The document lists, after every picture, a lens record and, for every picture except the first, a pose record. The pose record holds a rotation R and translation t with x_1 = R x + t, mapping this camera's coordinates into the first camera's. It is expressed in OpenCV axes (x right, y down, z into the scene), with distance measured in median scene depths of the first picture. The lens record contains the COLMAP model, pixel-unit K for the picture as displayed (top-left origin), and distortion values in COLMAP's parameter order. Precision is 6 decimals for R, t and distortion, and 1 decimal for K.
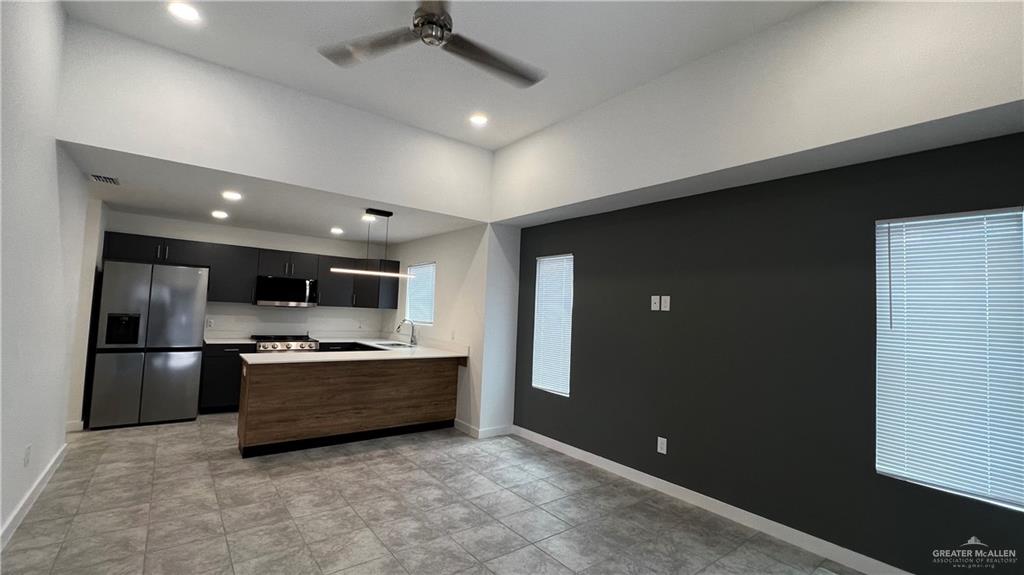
lens RADIAL K [[430.2, 0, 515.7], [0, 430.2, 296.6], [0, 0, 1]] dist [-0.012344, 0.000020]
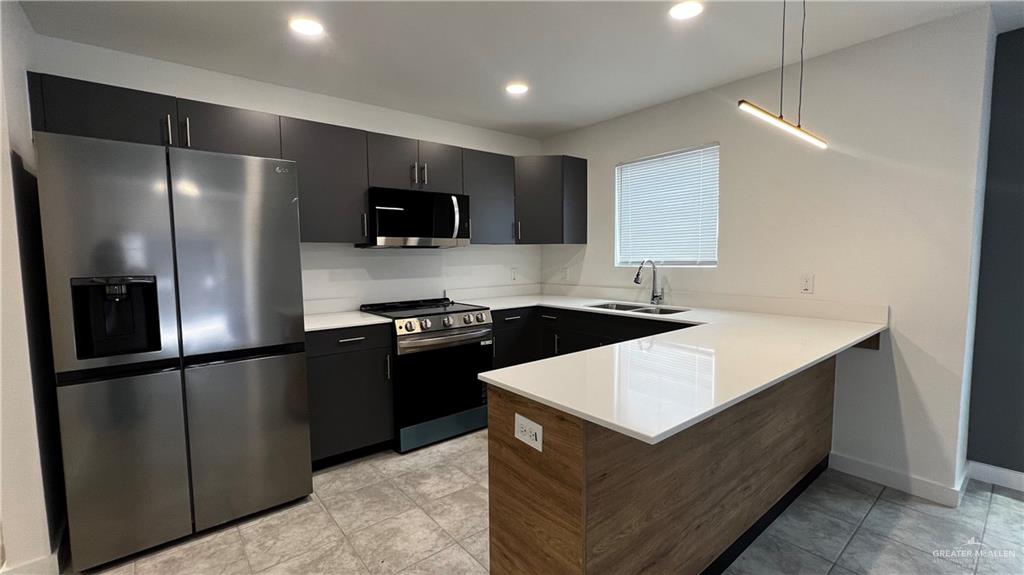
lens RADIAL K [[448.9, 0, 512.0], [0, 448.9, 287.5], [0, 0, 1]] dist [0.026975, -0.000180]
pose [[0.998116, -0.056159, 0.024692, -0.438645], [0.053054, 0.992269, 0.112192, 0.015901], [-0.030802, -0.110671, 0.993380, 0.440161]]
